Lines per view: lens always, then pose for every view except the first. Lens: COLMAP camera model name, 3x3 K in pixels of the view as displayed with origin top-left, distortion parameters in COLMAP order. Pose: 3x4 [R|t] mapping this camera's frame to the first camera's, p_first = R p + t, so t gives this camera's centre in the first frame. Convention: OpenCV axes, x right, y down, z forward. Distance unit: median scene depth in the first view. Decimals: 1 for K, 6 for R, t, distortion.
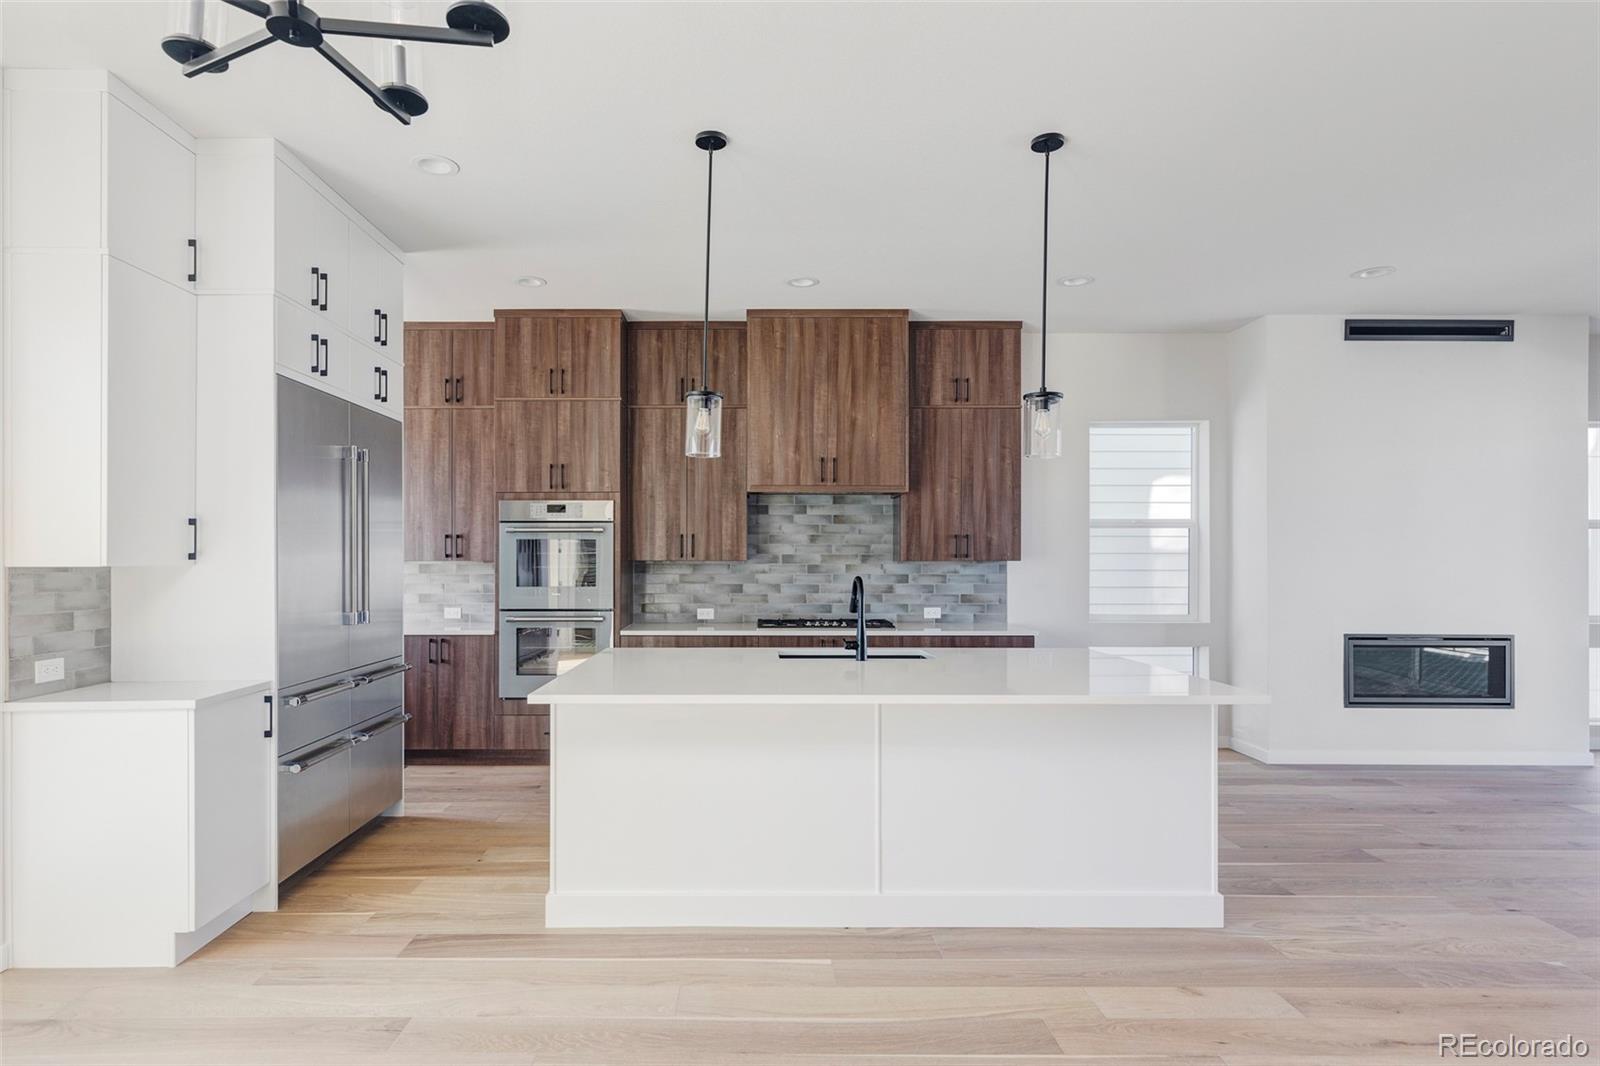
lens RADIAL K [[854.6, 0, 736.5], [0, 854.6, 557.9], [0, 0, 1]] dist [0.002896, -0.000228]
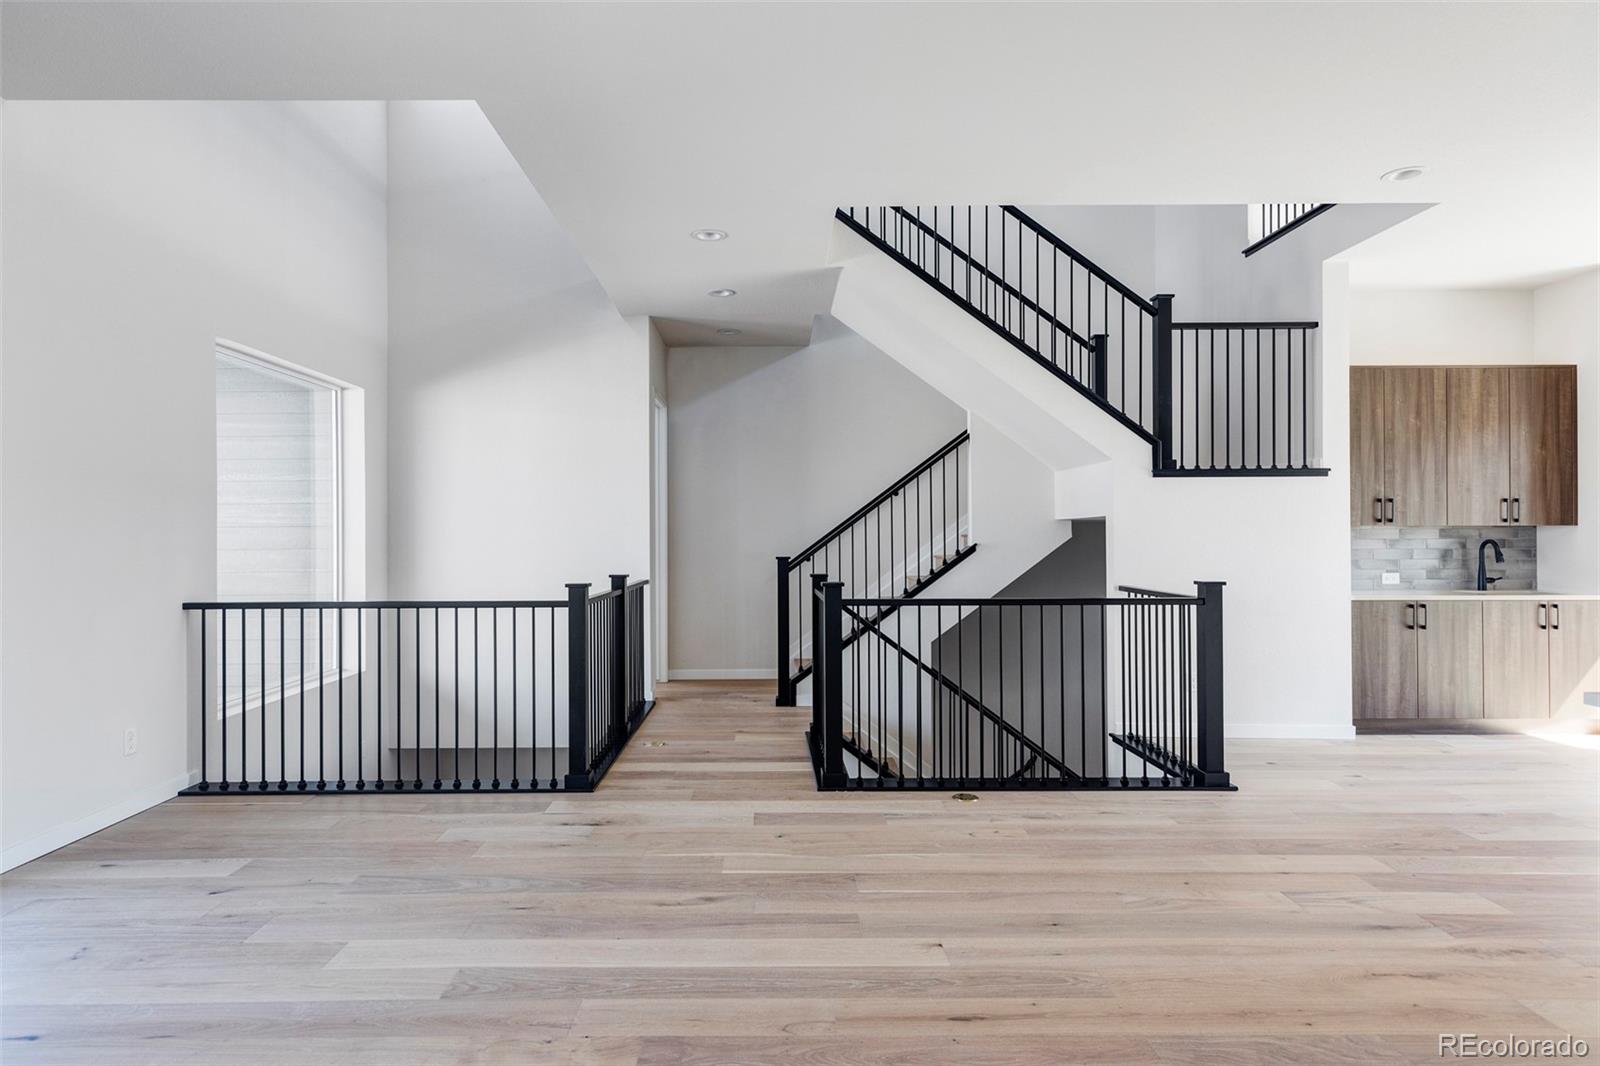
lens RADIAL K [[914.7, 0, 772.2], [0, 914.7, 530.2], [0, 0, 1]] dist [0.013693, -0.000806]
pose [[-0.999911, 0.000805, -0.013287, 0.664922], [0.000863, 0.999990, -0.004370, 0.015158], [0.013284, -0.004381, -0.999902, 0.894388]]
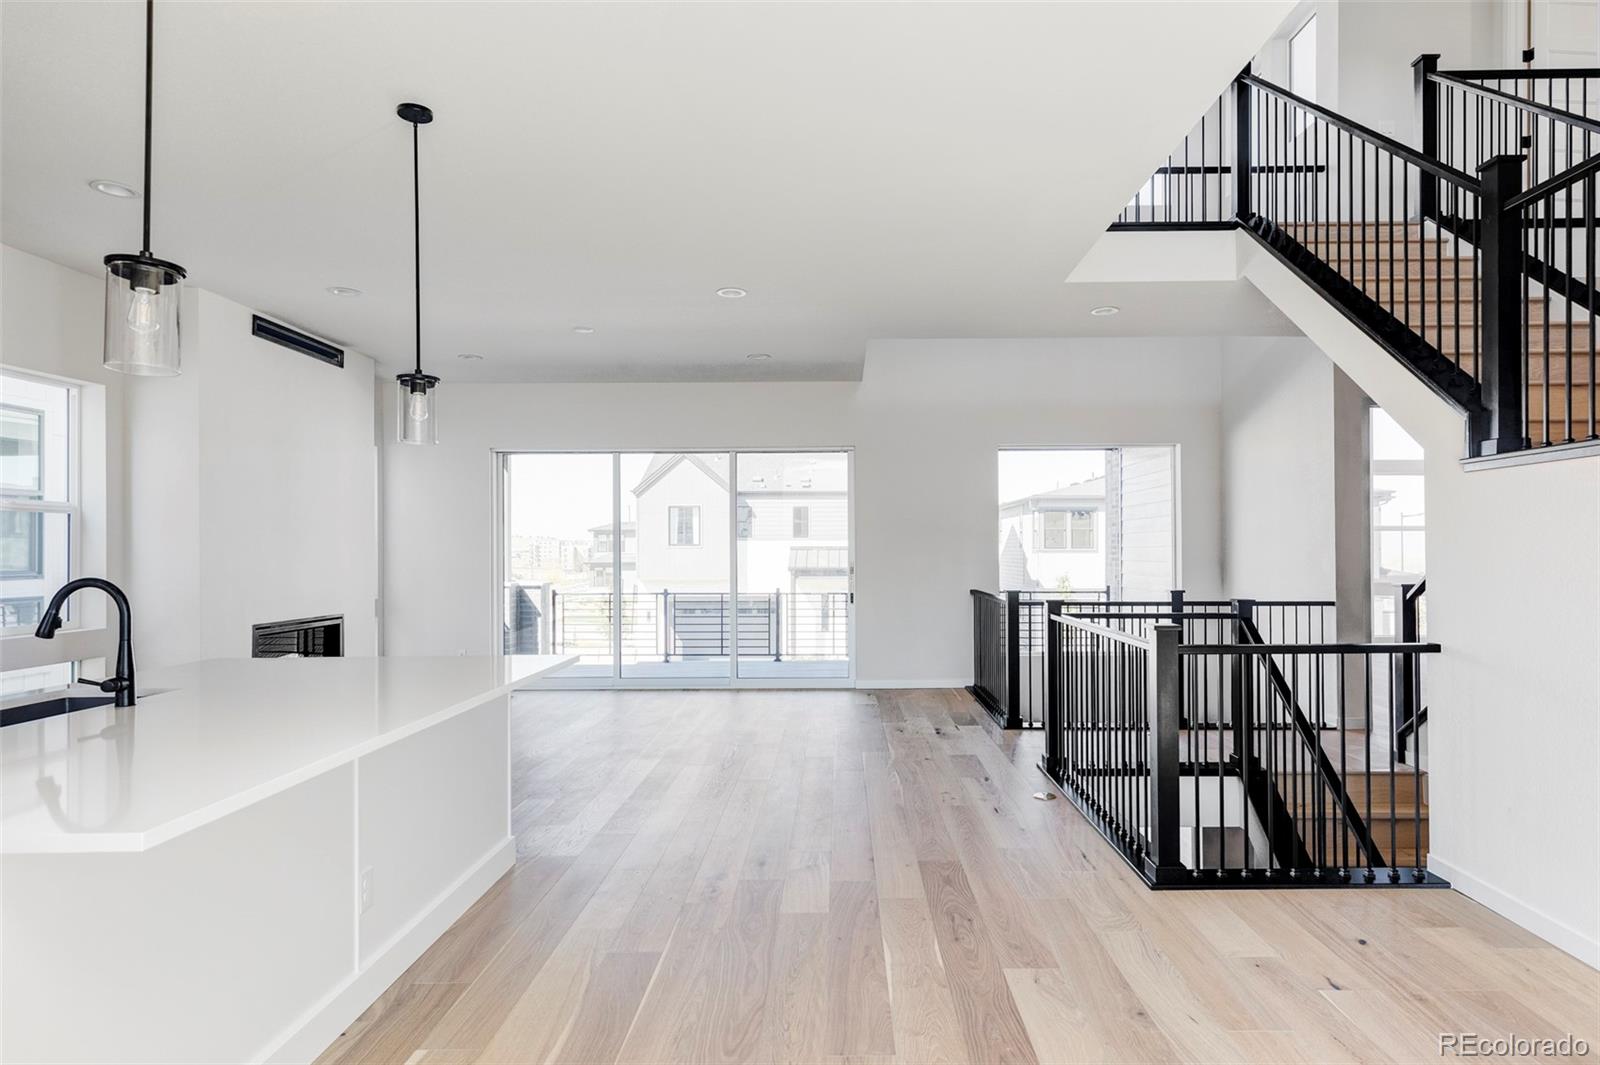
lens RADIAL K [[921.5, 0, 847.5], [0, 921.5, 536.4], [0, 0, 1]] dist [0.014716, -0.000366]
pose [[-0.015710, 0.012898, 0.999793, -0.395809], [0.004809, 0.999906, -0.012823, 0.001795], [-0.999865, 0.004607, -0.015771, 0.314059]]
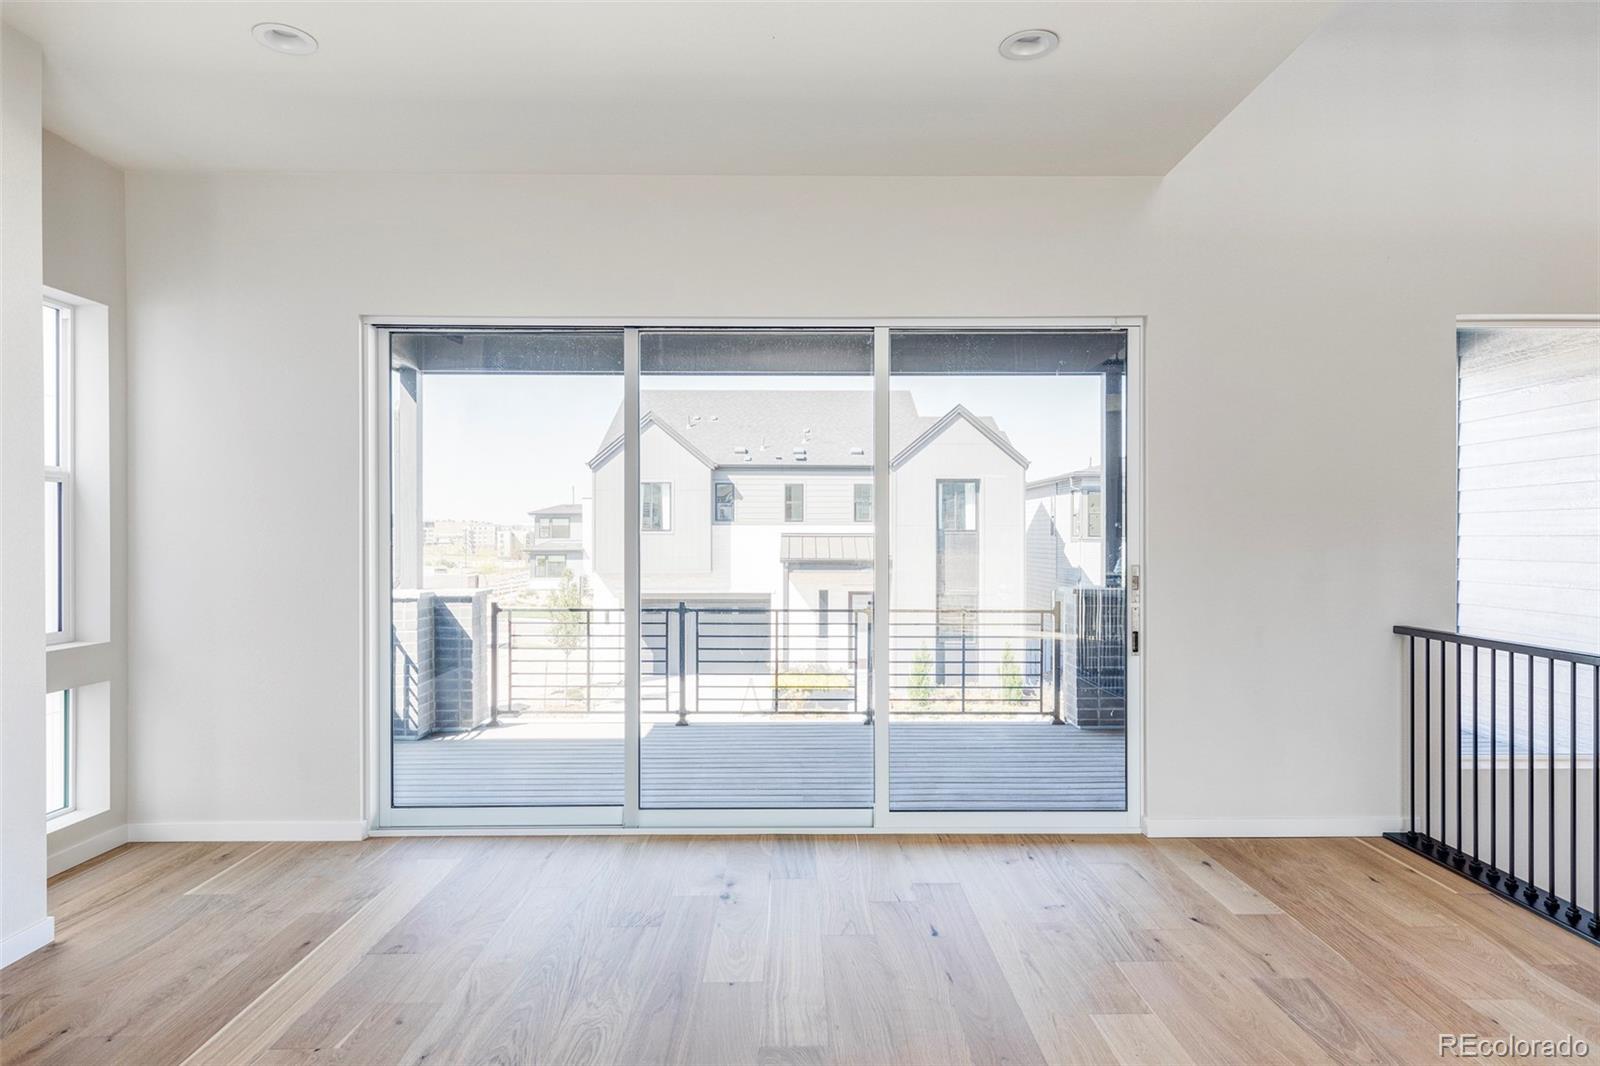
lens RADIAL K [[963.4, 0, 800.0], [0, 963.4, 533.0], [0, 0, 1]] dist [0.006134, 0.001287]
pose [[-0.019798, 0.002080, 0.999802, 0.412270], [0.001183, 0.999997, -0.002057, 0.001332], [-0.999803, 0.001142, -0.019801, 0.565153]]
